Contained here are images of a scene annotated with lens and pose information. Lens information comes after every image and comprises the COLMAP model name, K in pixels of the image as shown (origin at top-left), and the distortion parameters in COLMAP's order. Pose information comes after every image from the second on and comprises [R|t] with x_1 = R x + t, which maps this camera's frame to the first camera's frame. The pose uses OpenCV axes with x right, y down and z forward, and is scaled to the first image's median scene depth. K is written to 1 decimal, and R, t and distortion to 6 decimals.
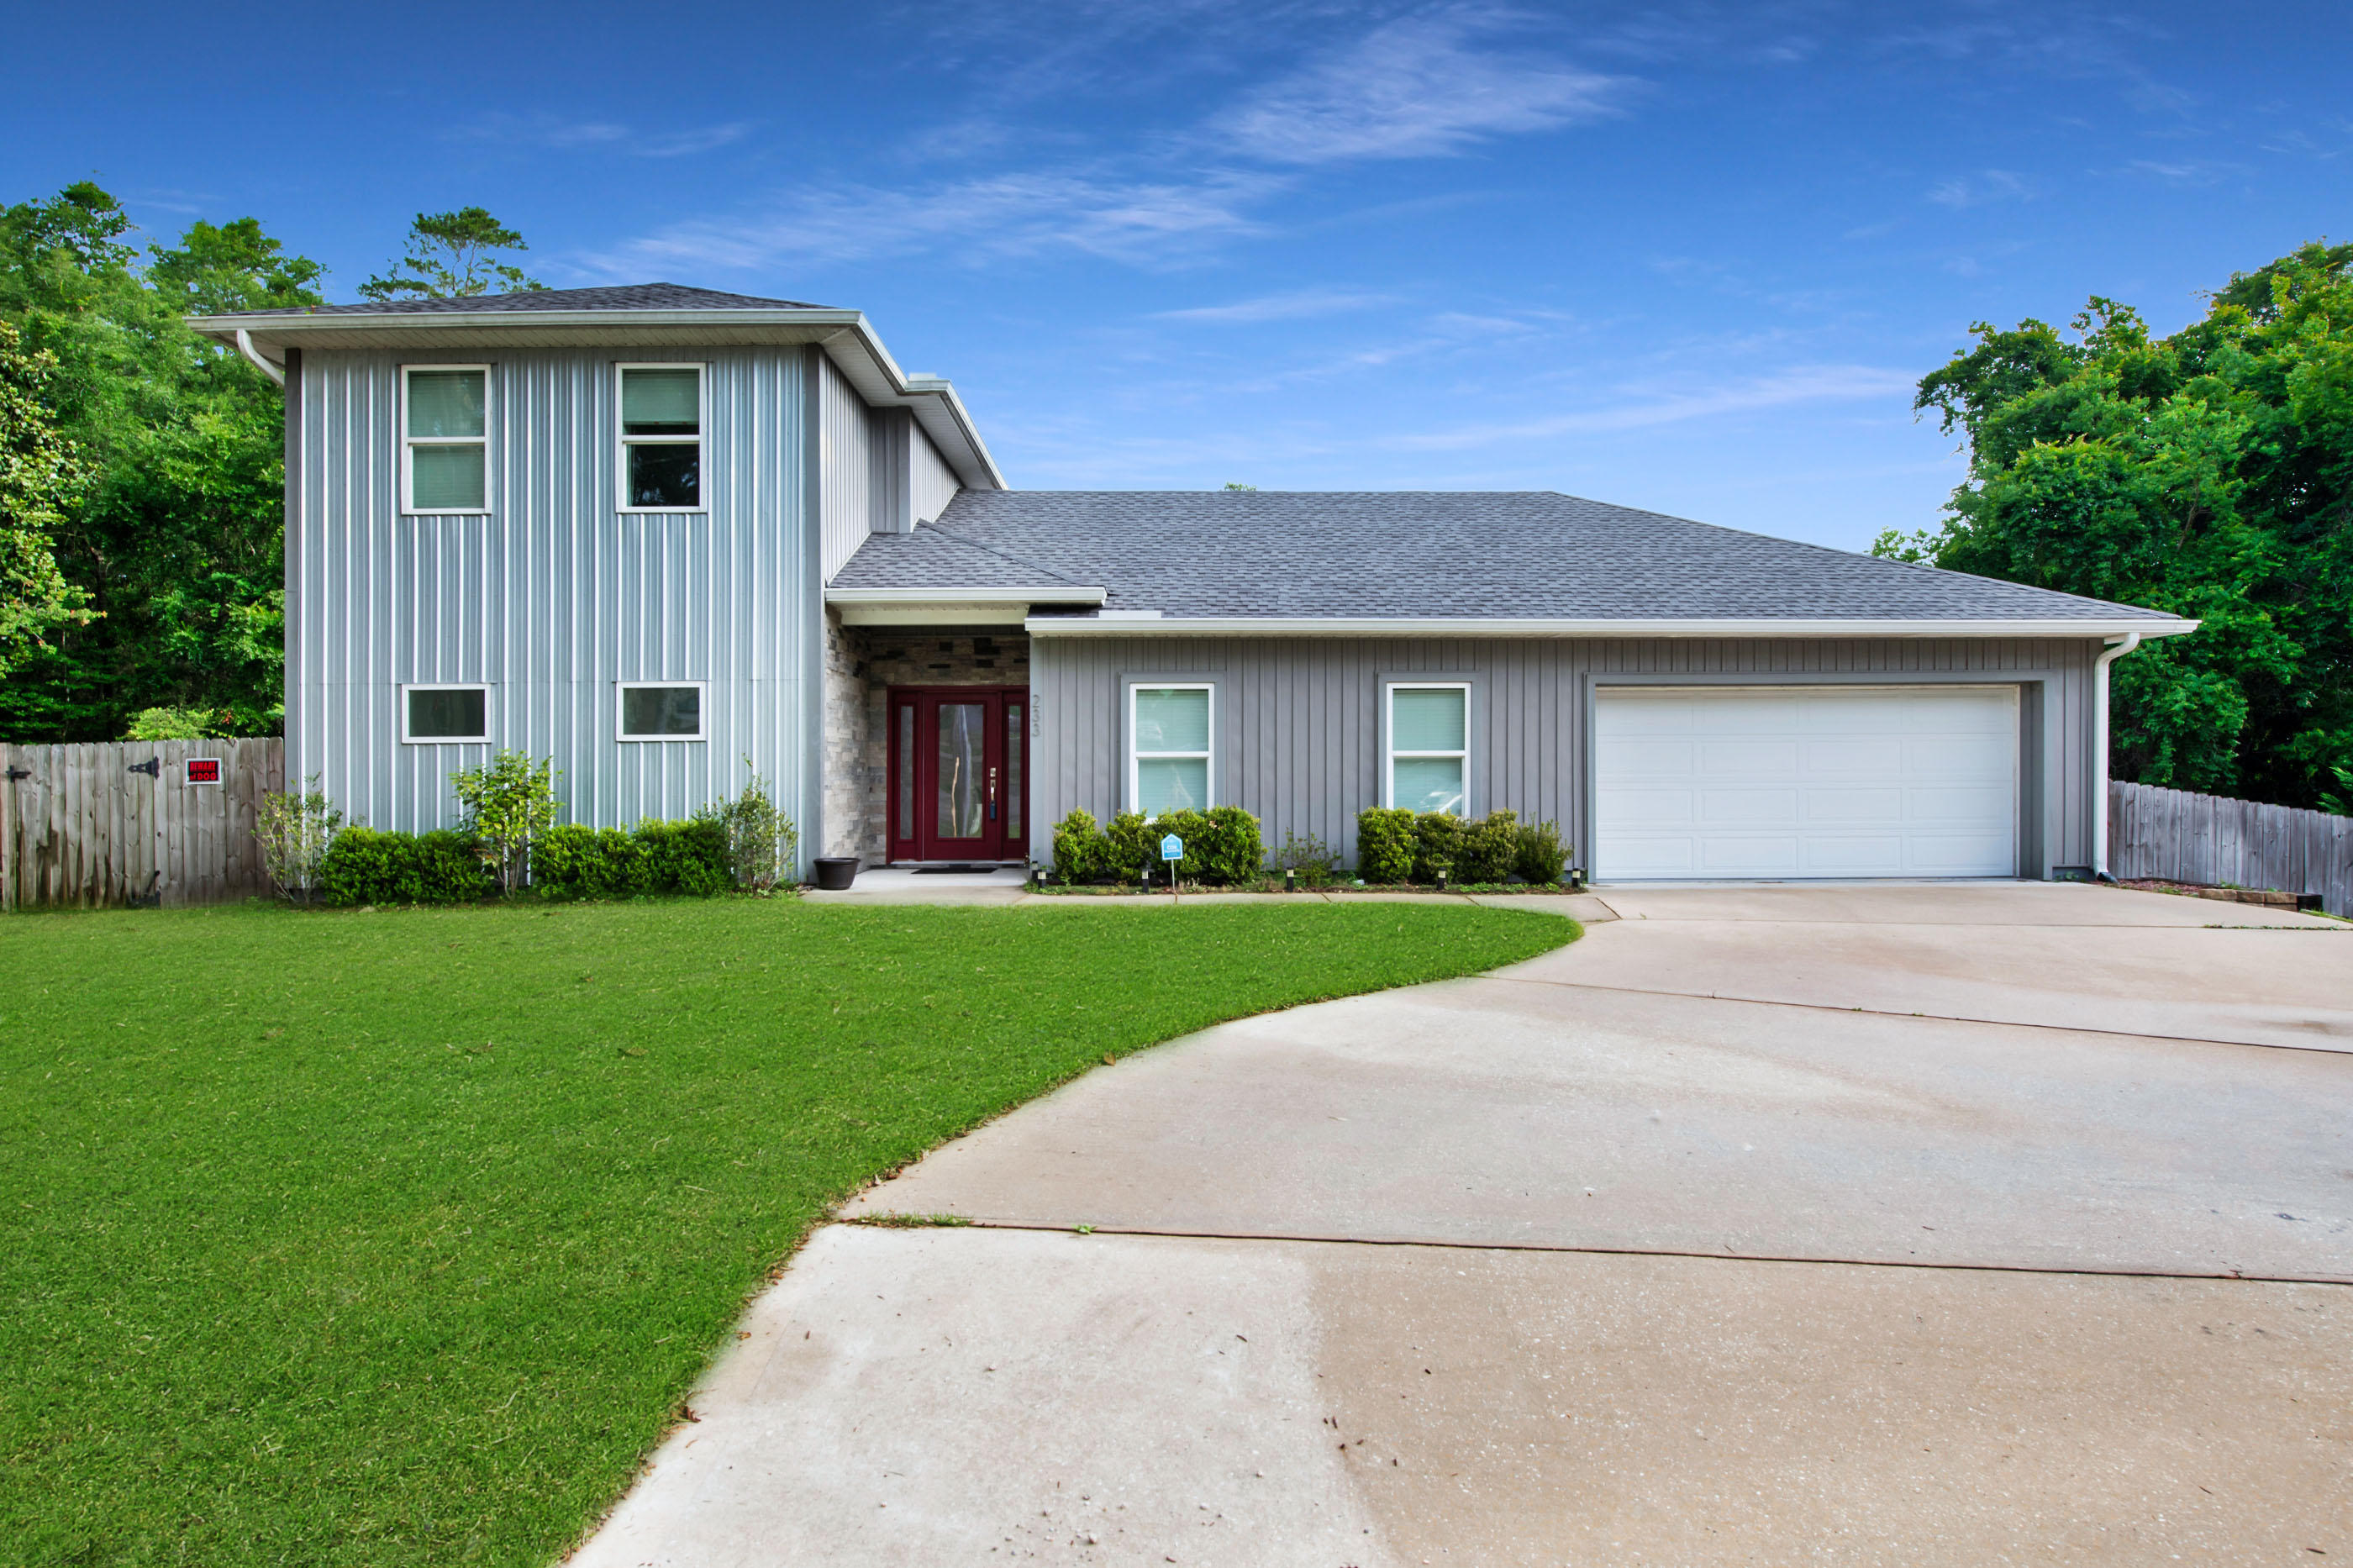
lens RADIAL K [[1203.4, 0, 1182.8], [0, 1203.4, 832.2], [0, 0, 1]] dist [-0.001588, -0.006974]
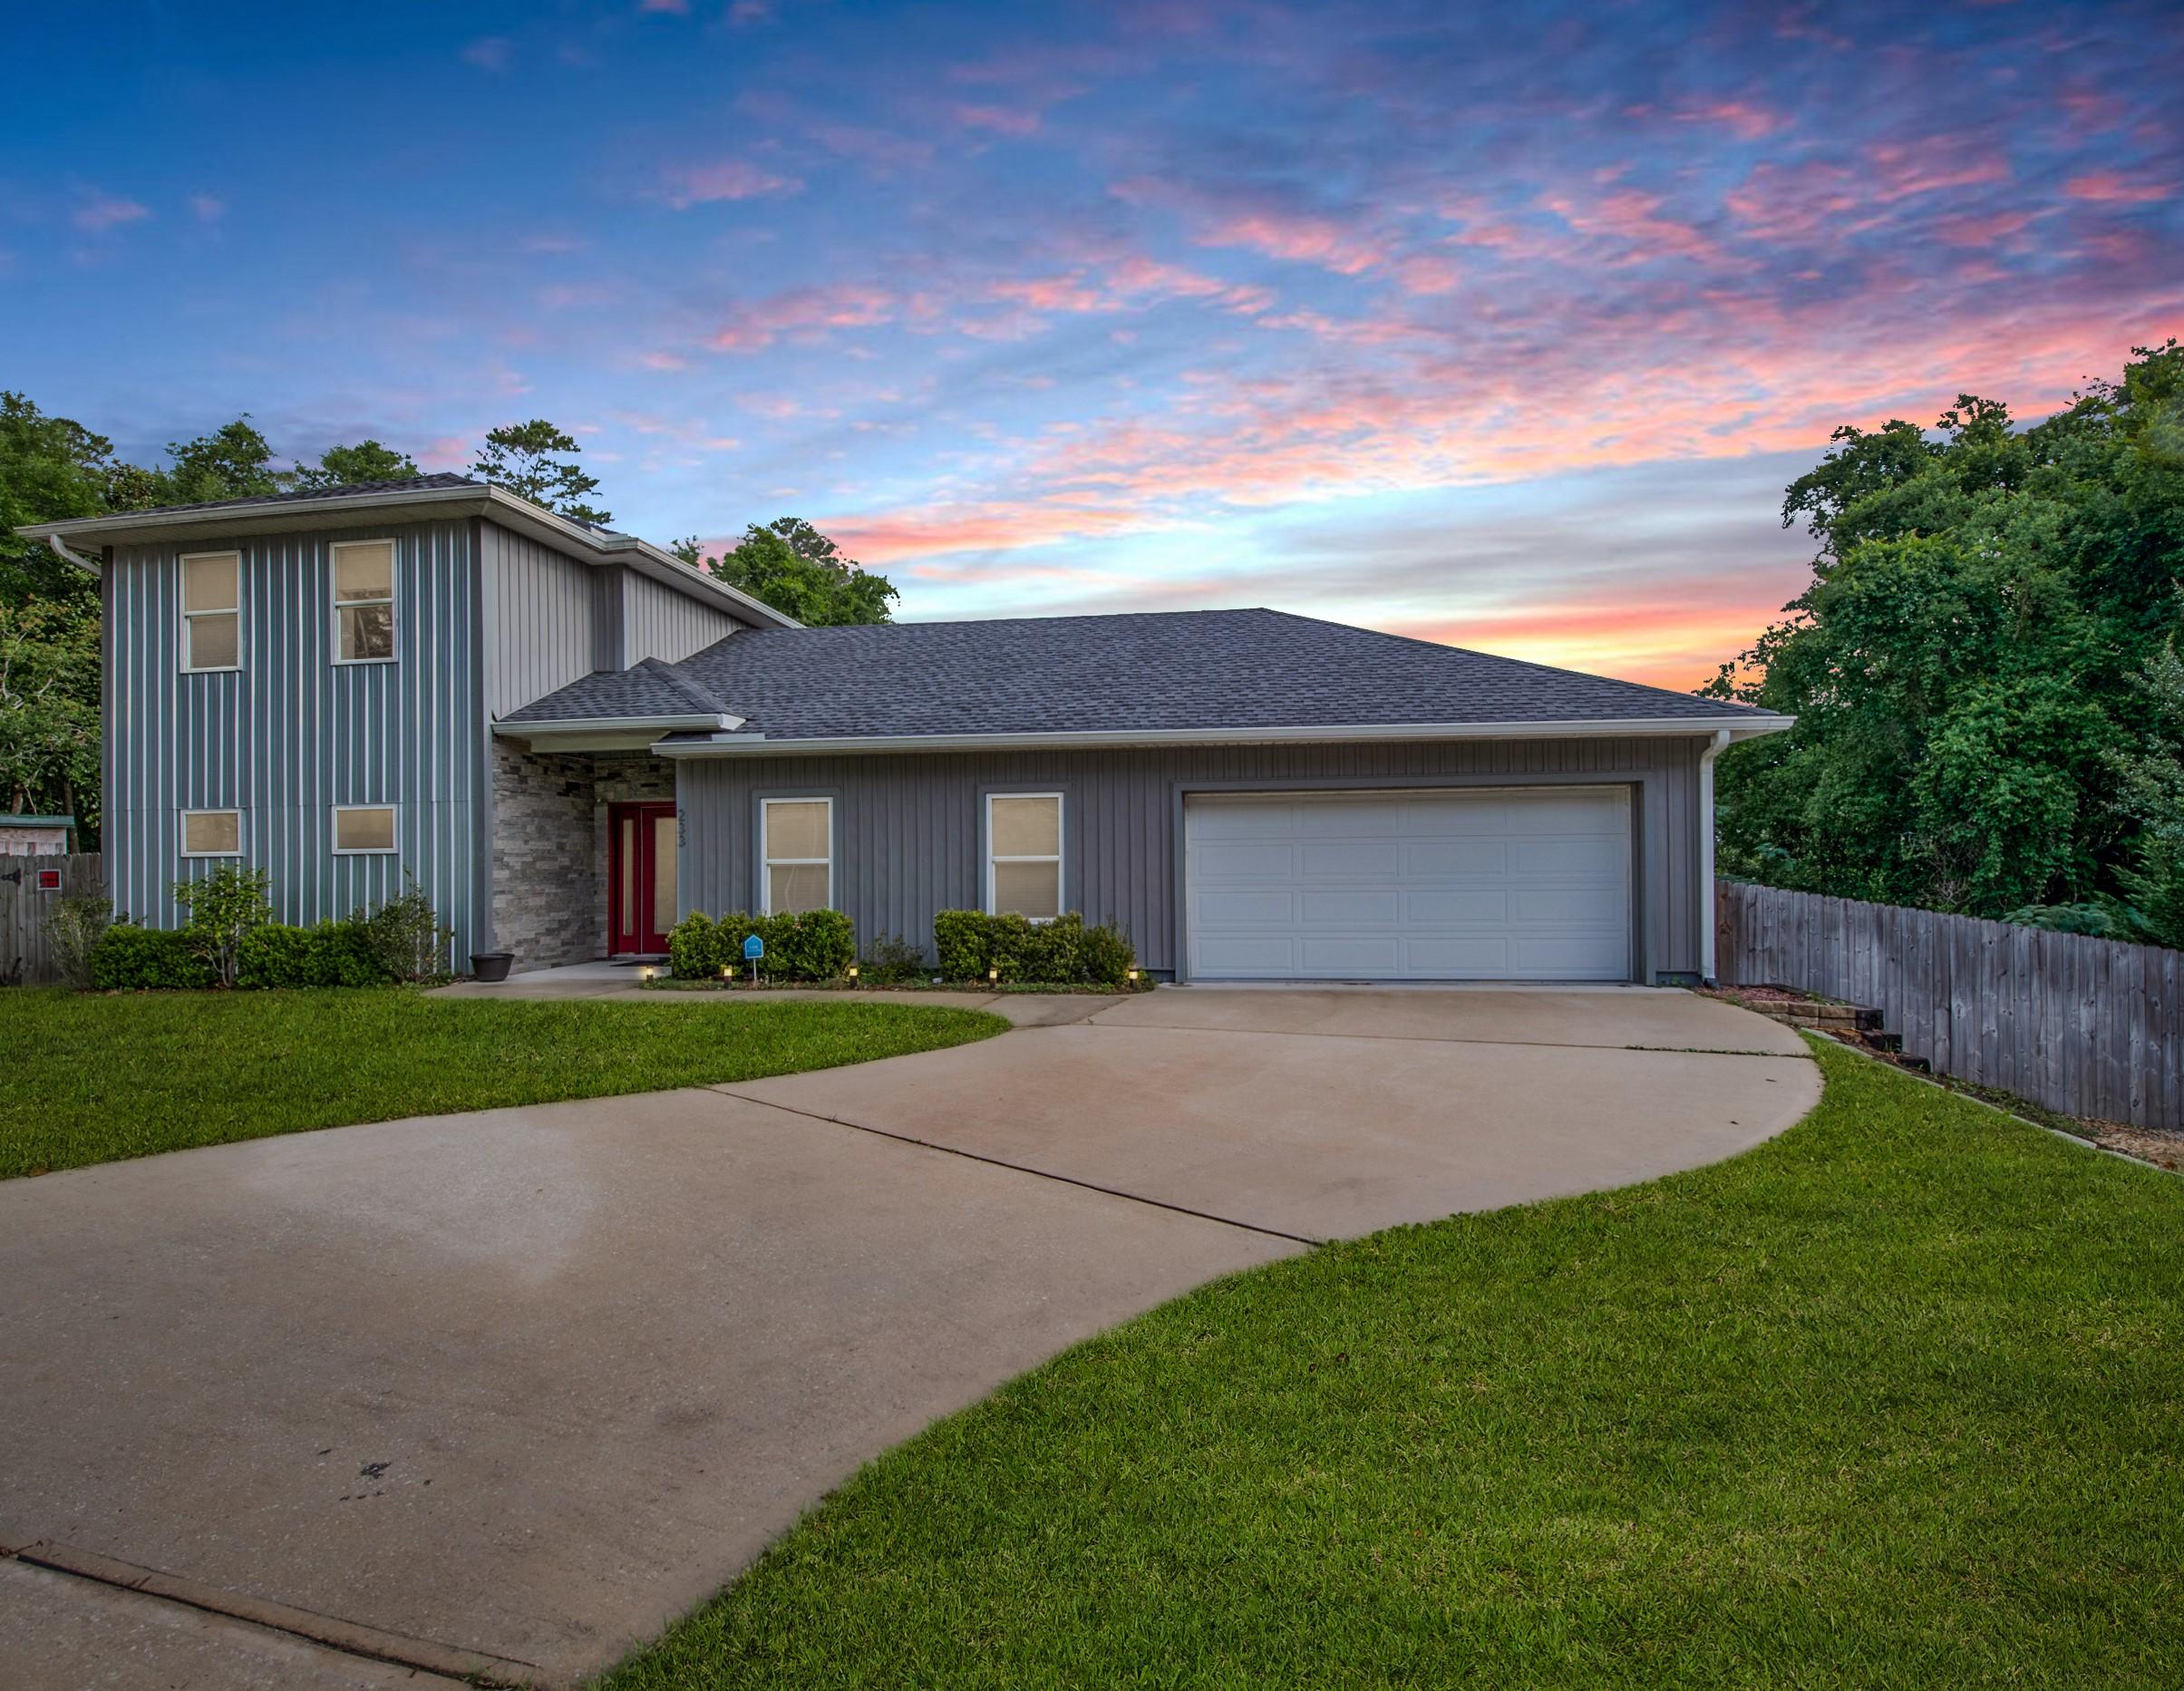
lens RADIAL K [[1043.7, 0, 1005.2], [0, 1043.7, 899.0], [0, 0, 1]] dist [-0.011985, -0.007067]
pose [[0.986863, -0.000071, -0.161557, 0.293797], [-0.002757, 0.999847, -0.017280, -0.012176], [0.161534, 0.017498, 0.986712, 0.072011]]
